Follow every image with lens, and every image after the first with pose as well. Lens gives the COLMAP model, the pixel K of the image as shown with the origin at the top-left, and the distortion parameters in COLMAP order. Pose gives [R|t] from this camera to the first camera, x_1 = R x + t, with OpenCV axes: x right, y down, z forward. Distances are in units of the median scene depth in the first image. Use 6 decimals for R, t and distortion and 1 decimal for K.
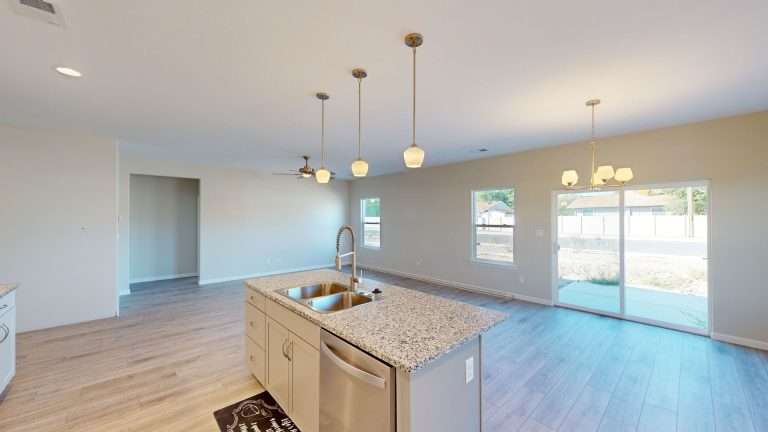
lens RADIAL K [[282.3, 0, 382.3], [0, 282.3, 218.0], [0, 0, 1]] dist [-0.000123, 0.000120]
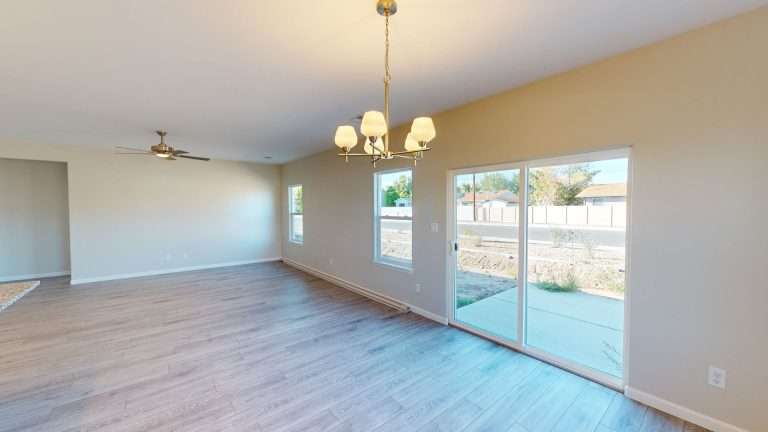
lens RADIAL K [[282.3, 0, 382.3], [0, 282.3, 218.0], [0, 0, 1]] dist [-0.000123, 0.000120]
pose [[0.998672, 0.000458, -0.051510, 0.407665], [0.001343, 0.999389, 0.034923, 0.001826], [0.051494, -0.034946, 0.998062, 0.219236]]
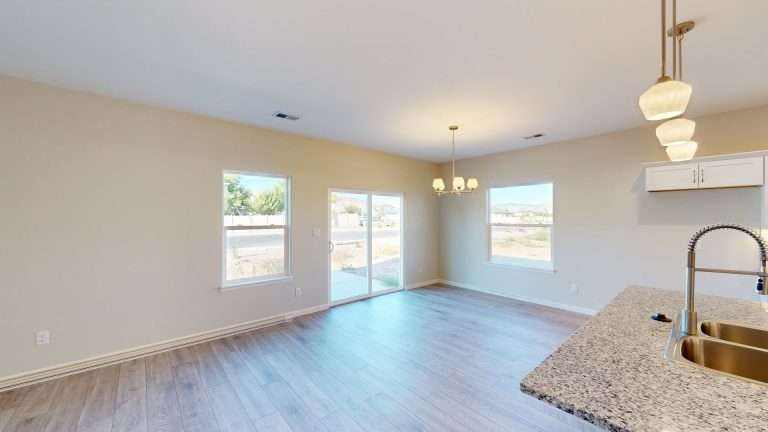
lens RADIAL K [[282.3, 0, 382.3], [0, 282.3, 218.0], [0, 0, 1]] dist [-0.000123, 0.000120]
pose [[0.008027, -0.000531, 0.999968, -0.303680], [-0.006039, 0.999982, 0.000580, 0.003209], [-0.999950, -0.006044, 0.008024, 0.703026]]
